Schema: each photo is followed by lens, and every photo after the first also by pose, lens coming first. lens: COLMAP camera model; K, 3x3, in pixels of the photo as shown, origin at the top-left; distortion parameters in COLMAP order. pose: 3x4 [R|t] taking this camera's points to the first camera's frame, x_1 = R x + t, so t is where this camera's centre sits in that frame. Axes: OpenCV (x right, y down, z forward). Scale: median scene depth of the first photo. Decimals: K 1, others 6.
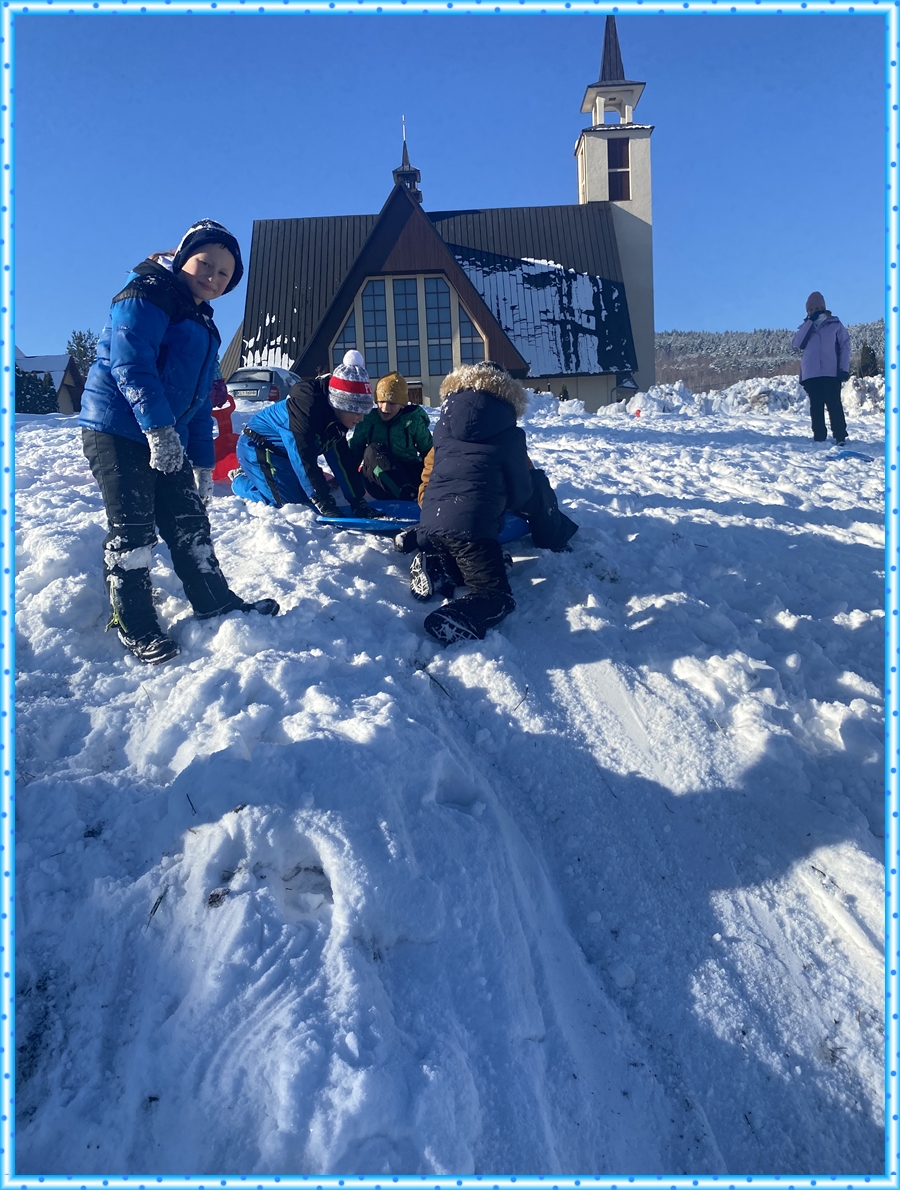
lens RADIAL K [[873.9, 0, 451.9], [0, 873.9, 597.2], [0, 0, 1]] dist [0.000689, -0.006798]
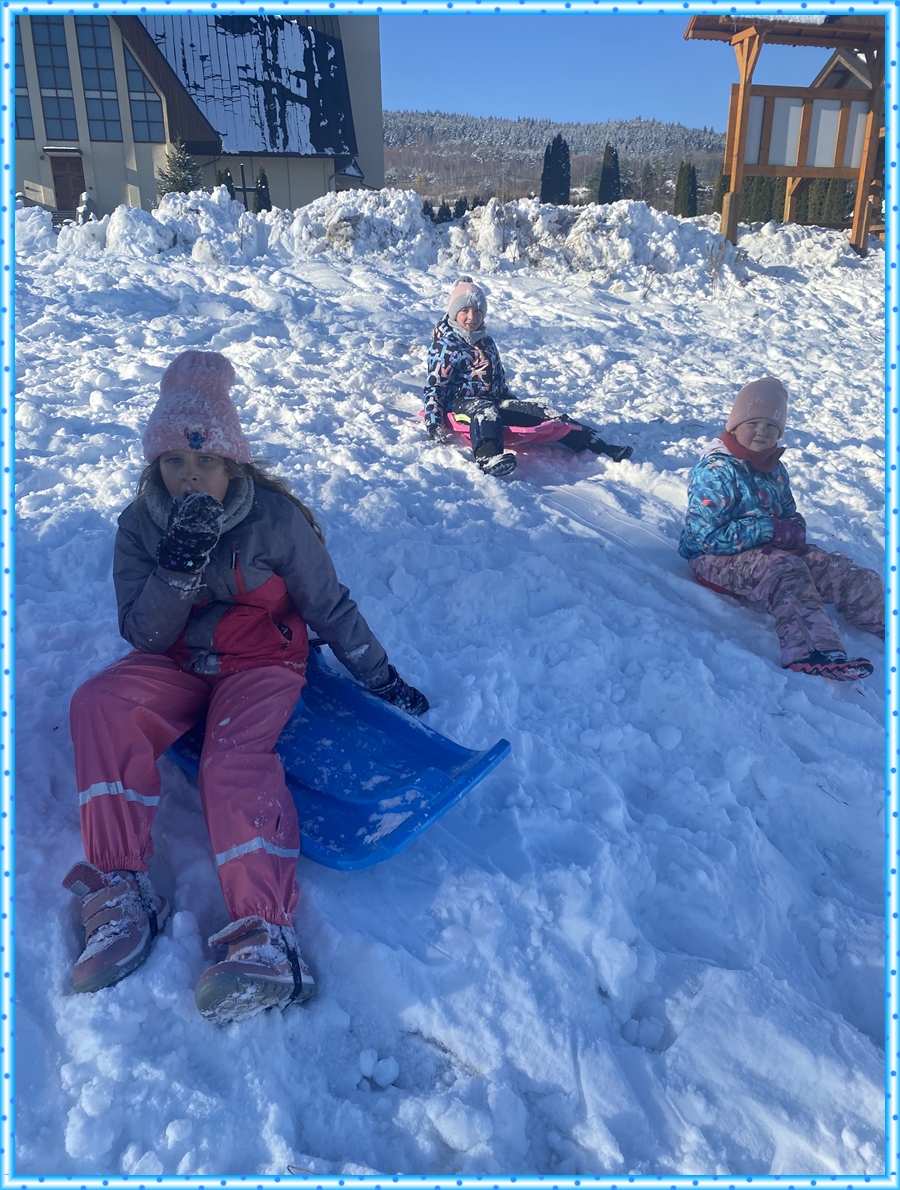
lens RADIAL K [[873.9, 0, 456.1], [0, 873.9, 590.3], [0, 0, 1]] dist [0.000689, -0.006798]
pose [[0.963800, -0.050836, 0.261736, 0.059617], [-0.006160, 0.977147, 0.212473, -0.026304], [-0.266557, -0.206394, 0.941461, 0.085288]]
